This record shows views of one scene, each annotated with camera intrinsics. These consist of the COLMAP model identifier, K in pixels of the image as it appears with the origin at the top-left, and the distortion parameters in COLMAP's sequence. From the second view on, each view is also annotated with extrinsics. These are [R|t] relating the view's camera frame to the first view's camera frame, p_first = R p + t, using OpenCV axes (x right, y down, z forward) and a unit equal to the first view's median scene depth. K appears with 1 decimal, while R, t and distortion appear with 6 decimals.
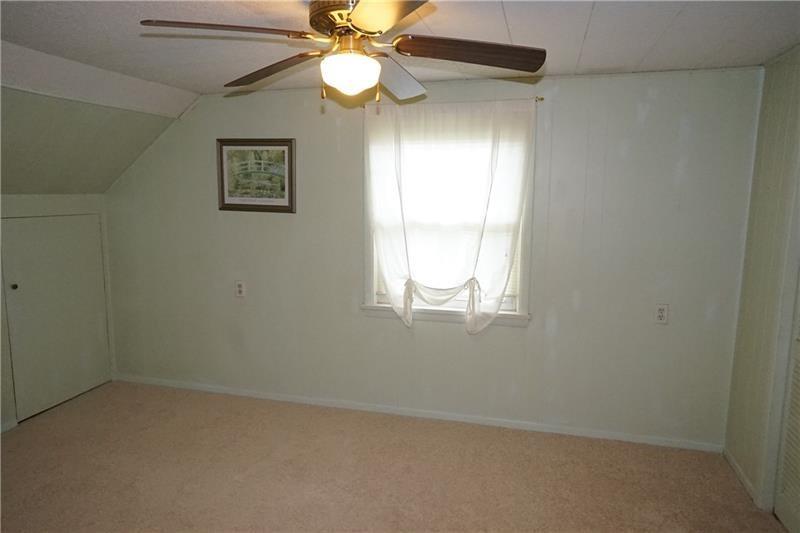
lens RADIAL K [[536.9, 0, 399.6], [0, 536.9, 265.3], [0, 0, 1]] dist [-0.034447, 0.039180]
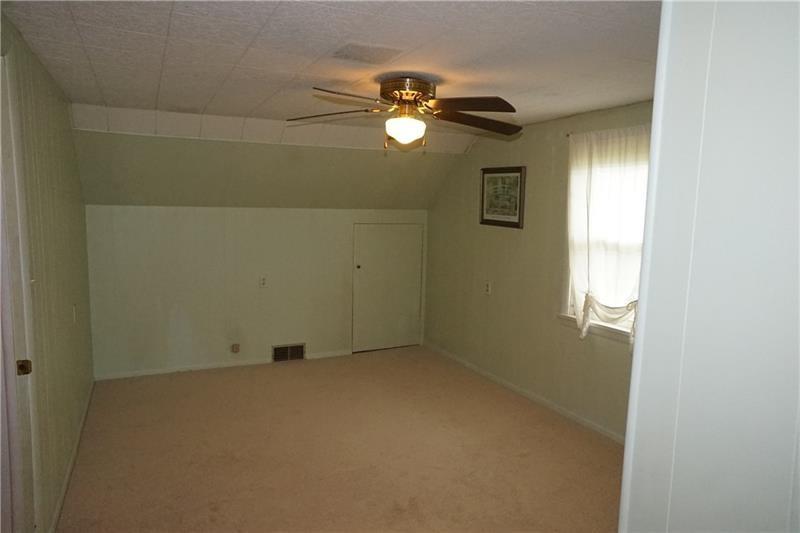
lens RADIAL K [[536.9, 0, 399.2], [0, 536.9, 267.7], [0, 0, 1]] dist [-0.034447, 0.039180]
pose [[0.677072, 0.095624, -0.729678, 0.503005], [-0.121378, 0.992453, 0.017433, 0.000519], [0.725838, 0.076764, 0.683568, -0.000086]]
